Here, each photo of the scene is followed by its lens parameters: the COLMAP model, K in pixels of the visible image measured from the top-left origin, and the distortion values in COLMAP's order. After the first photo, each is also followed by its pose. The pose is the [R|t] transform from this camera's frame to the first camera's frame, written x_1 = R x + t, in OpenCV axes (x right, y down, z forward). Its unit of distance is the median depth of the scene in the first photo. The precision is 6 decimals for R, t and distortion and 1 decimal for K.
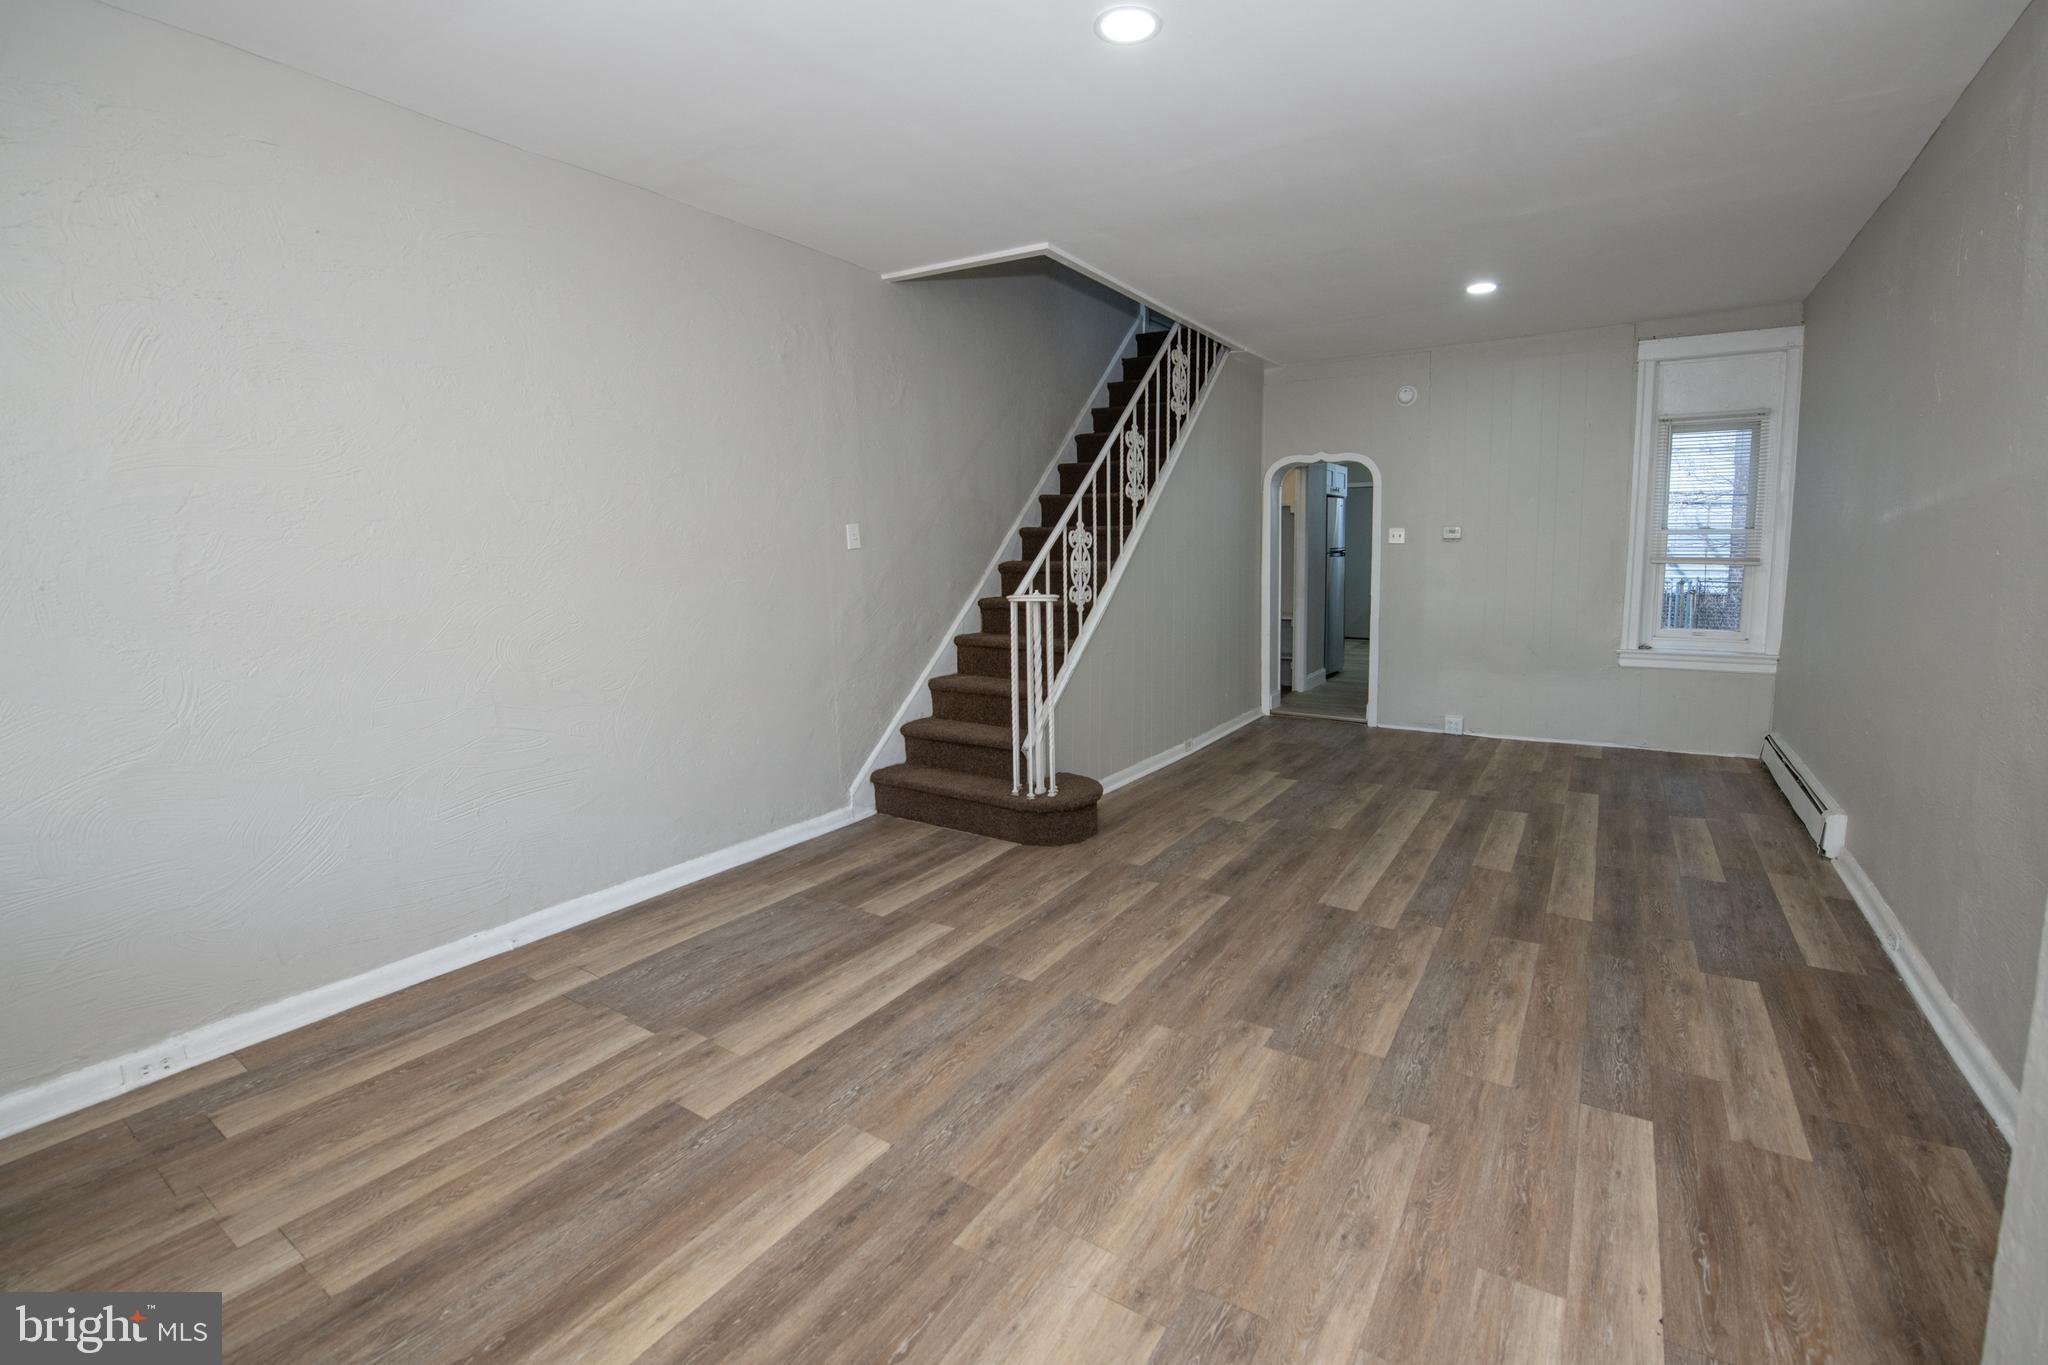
lens RADIAL K [[876.7, 0, 1036.8], [0, 876.7, 684.4], [0, 0, 1]] dist [-0.013115, -0.001584]
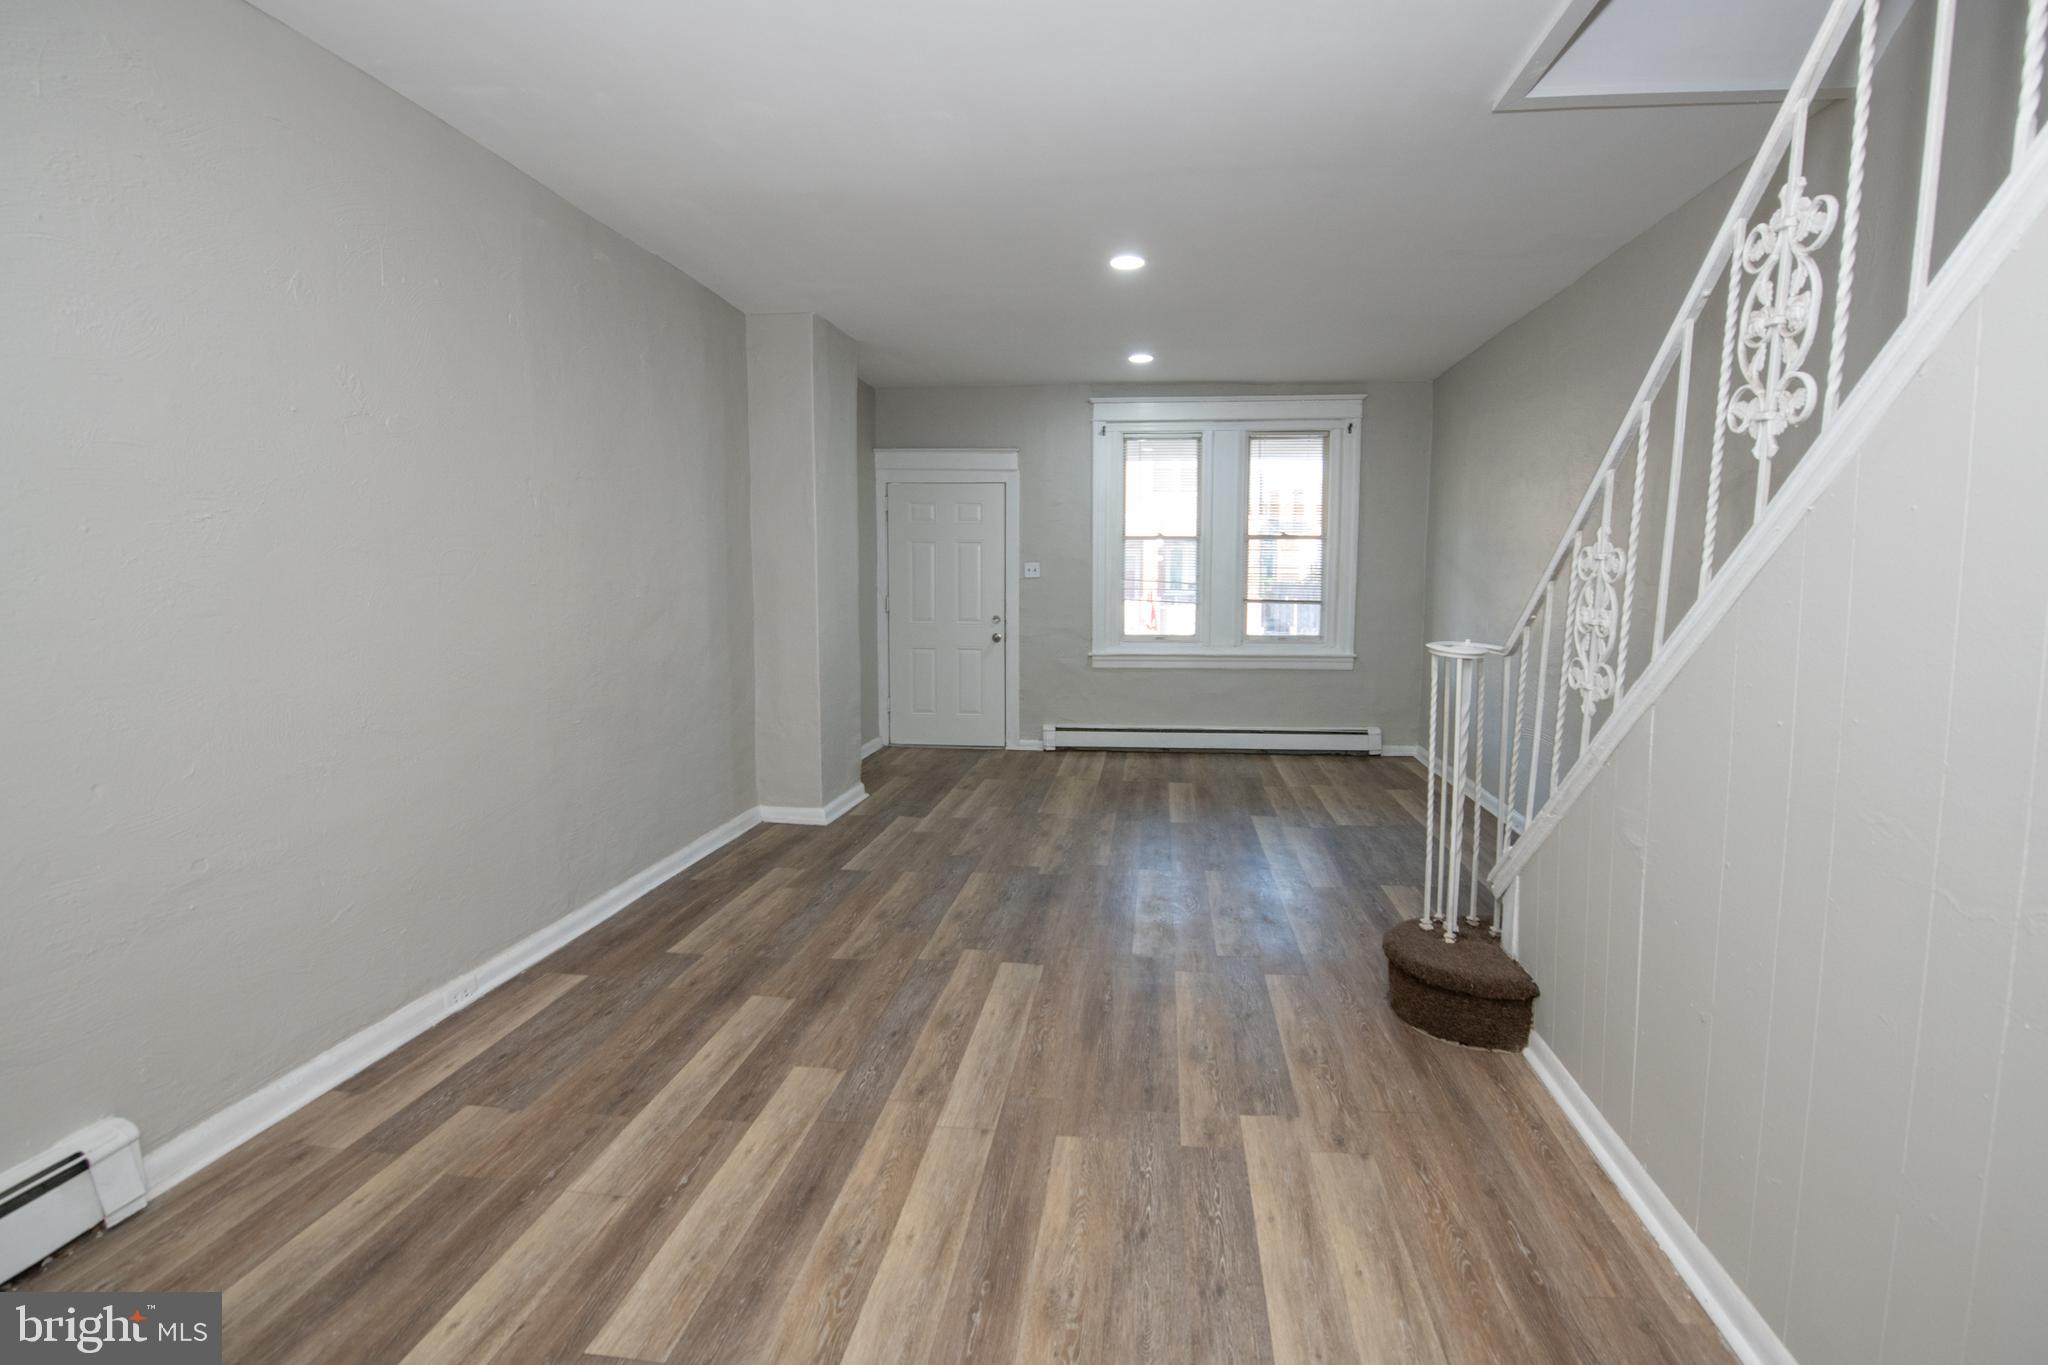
lens RADIAL K [[876.7, 0, 1028.5], [0, 876.7, 670.9], [0, 0, 1]] dist [-0.013115, -0.001584]
pose [[-0.905242, 0.059461, -0.420716, 0.706514], [-0.058185, 0.963484, 0.261367, -0.278738], [0.420894, 0.261080, -0.868726, 1.723447]]
